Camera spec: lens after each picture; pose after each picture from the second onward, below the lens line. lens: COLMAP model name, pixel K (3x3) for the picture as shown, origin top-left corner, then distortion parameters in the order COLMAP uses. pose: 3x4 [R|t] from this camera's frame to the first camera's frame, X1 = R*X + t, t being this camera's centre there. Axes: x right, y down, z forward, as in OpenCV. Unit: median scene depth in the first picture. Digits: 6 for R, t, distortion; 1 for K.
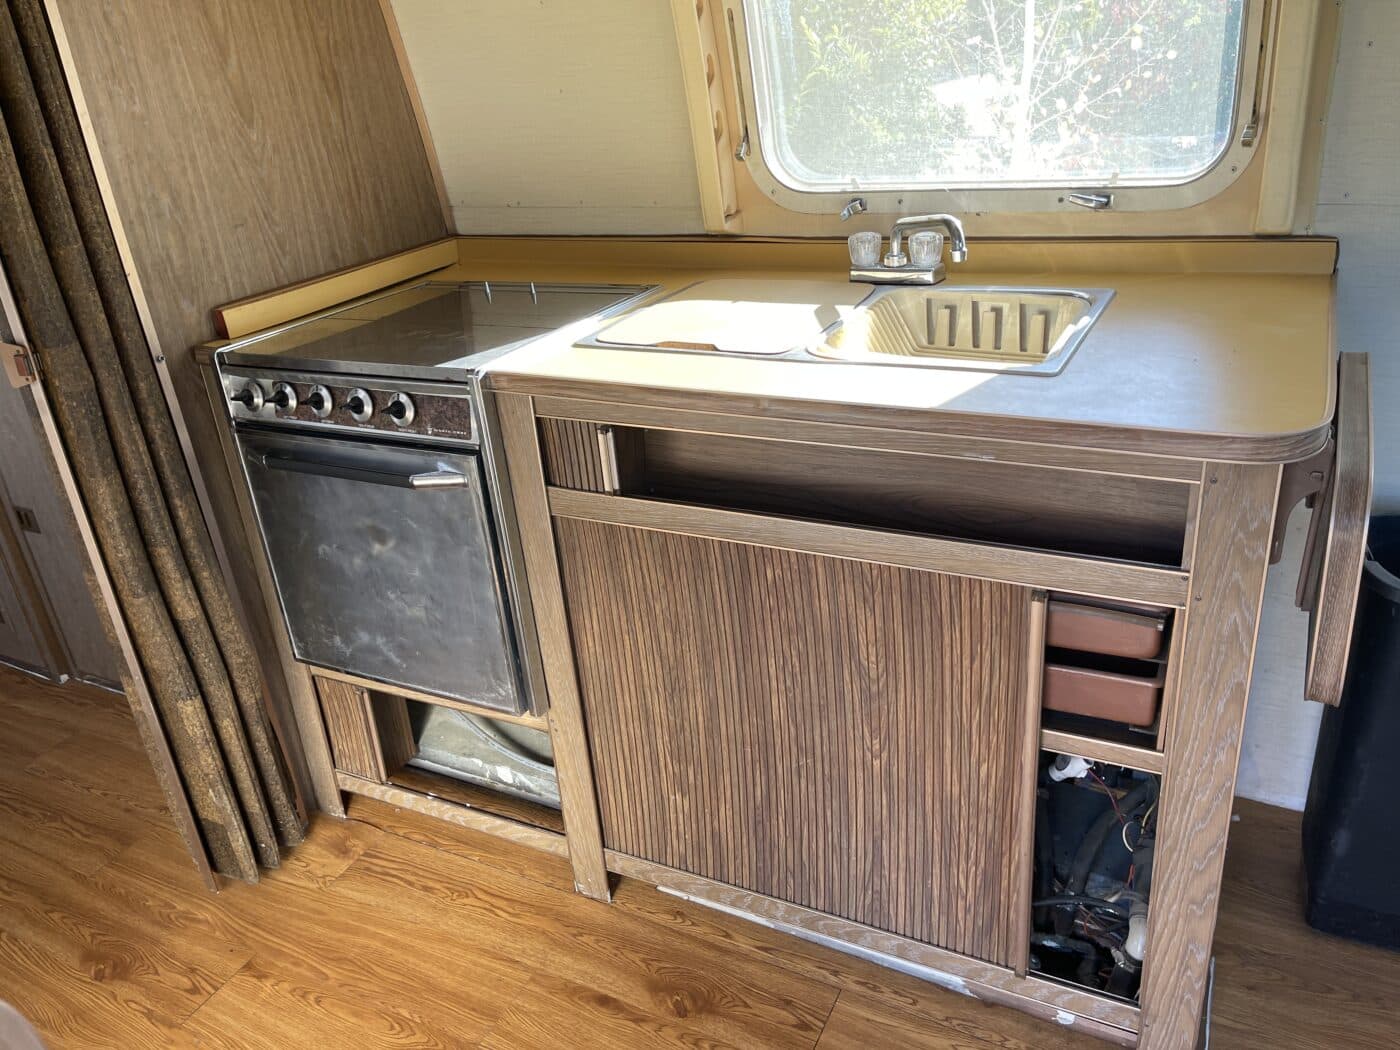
lens RADIAL K [[1092.2, 0, 700.0], [0, 1092.2, 525.0], [0, 0, 1]] dist [0.000205, -0.001229]
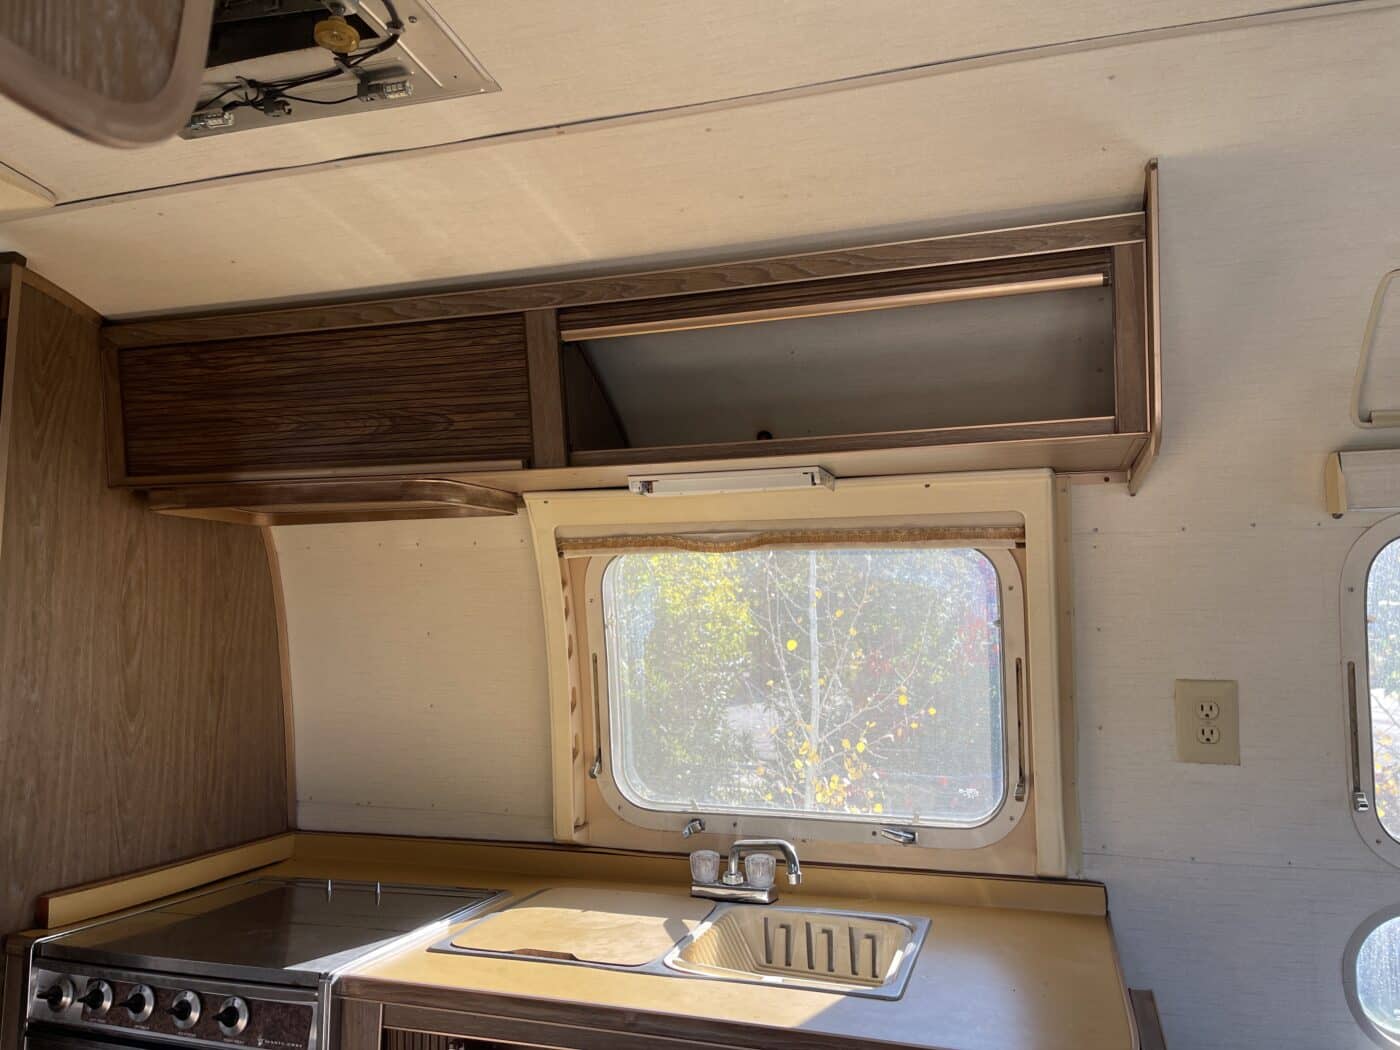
lens RADIAL K [[1066.3, 0, 700.0], [0, 1066.3, 525.0], [0, 0, 1]] dist [0.127846, -0.157643]
pose [[0.979856, 0.109981, 0.166691, -0.076959], [-0.007775, 0.855065, -0.518462, 0.018058], [-0.199552, 0.506722, 0.838696, -0.090461]]
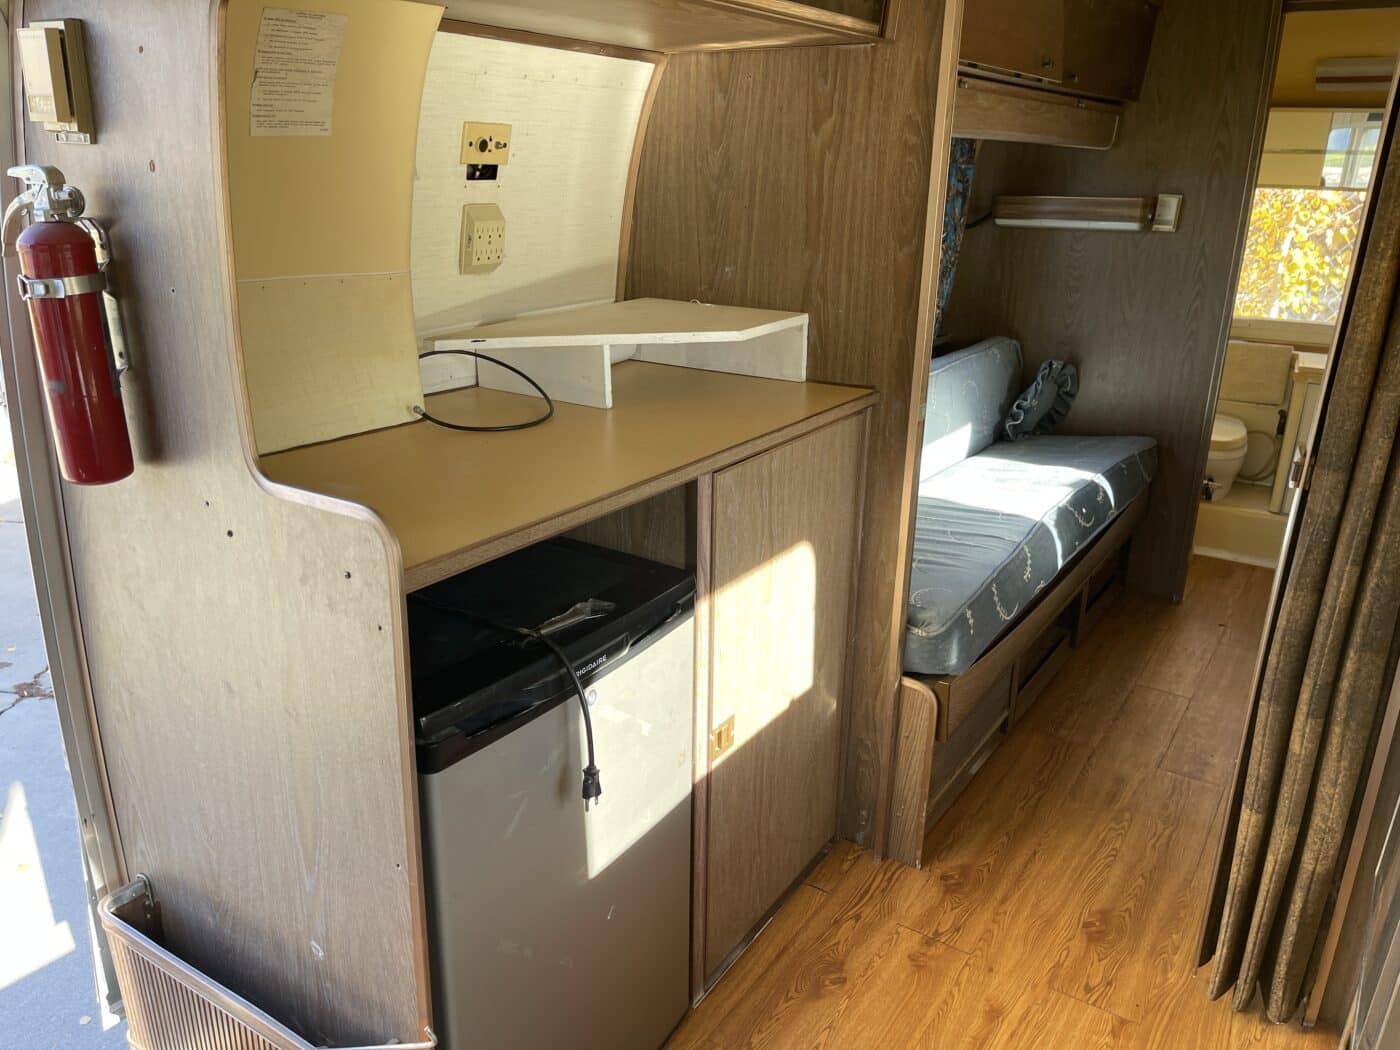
lens RADIAL K [[1066.3, 0, 700.0], [0, 1066.3, 525.0], [0, 0, 1]] dist [0.127846, -0.157643]
pose [[-0.109349, 0.404088, -0.908161, 0.454376], [-0.429858, 0.804566, 0.409751, -0.277480], [0.896250, 0.435186, 0.085722, 0.351437]]
